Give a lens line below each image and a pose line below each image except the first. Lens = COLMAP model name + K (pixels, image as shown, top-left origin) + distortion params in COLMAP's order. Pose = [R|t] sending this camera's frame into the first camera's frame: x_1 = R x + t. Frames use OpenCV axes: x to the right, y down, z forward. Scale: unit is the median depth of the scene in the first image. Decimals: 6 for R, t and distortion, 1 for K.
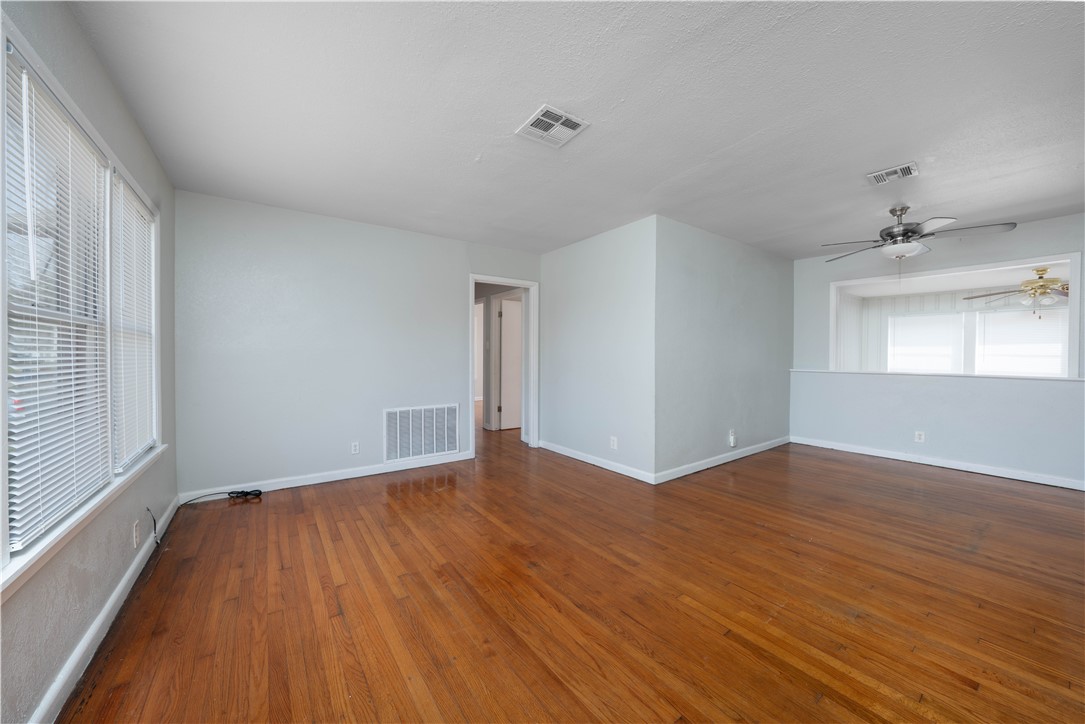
lens RADIAL K [[390.0, 0, 543.5], [0, 390.0, 358.5], [0, 0, 1]] dist [-0.002957, -0.000020]
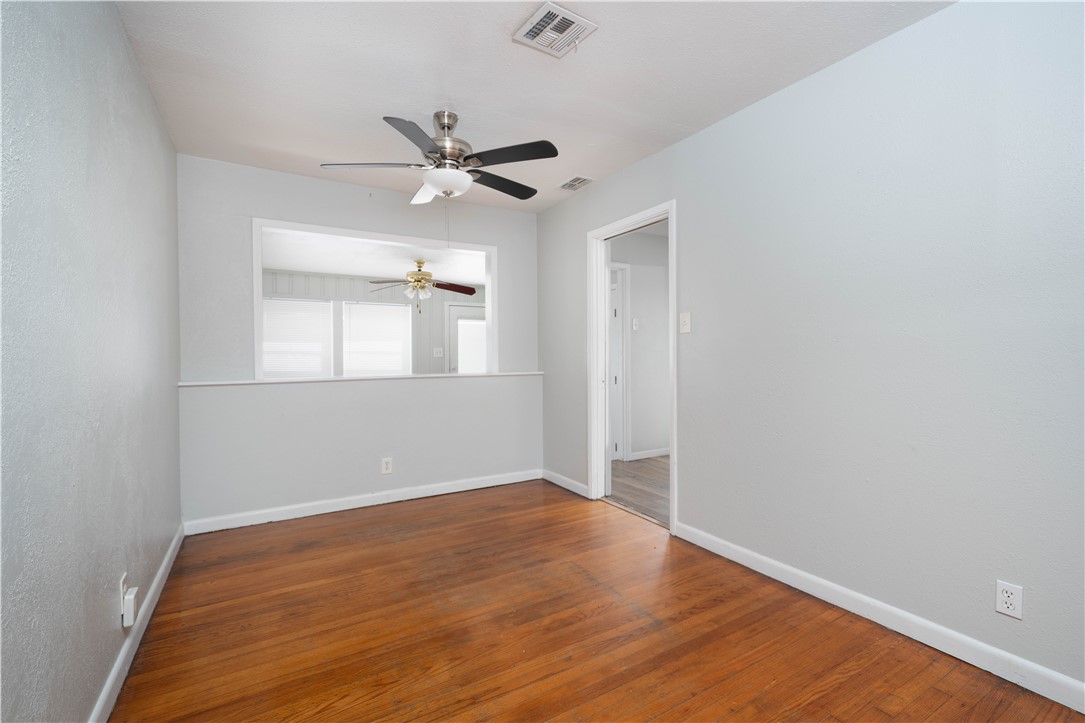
lens RADIAL K [[493.2, 0, 544.2], [0, 493.2, 358.6], [0, 0, 1]] dist [0.003230, 0.000110]
pose [[0.090837, -0.011873, 0.995795, 0.103845], [0.020794, 0.999734, 0.010023, 0.002292], [-0.995649, 0.019796, 0.091060, 0.594465]]
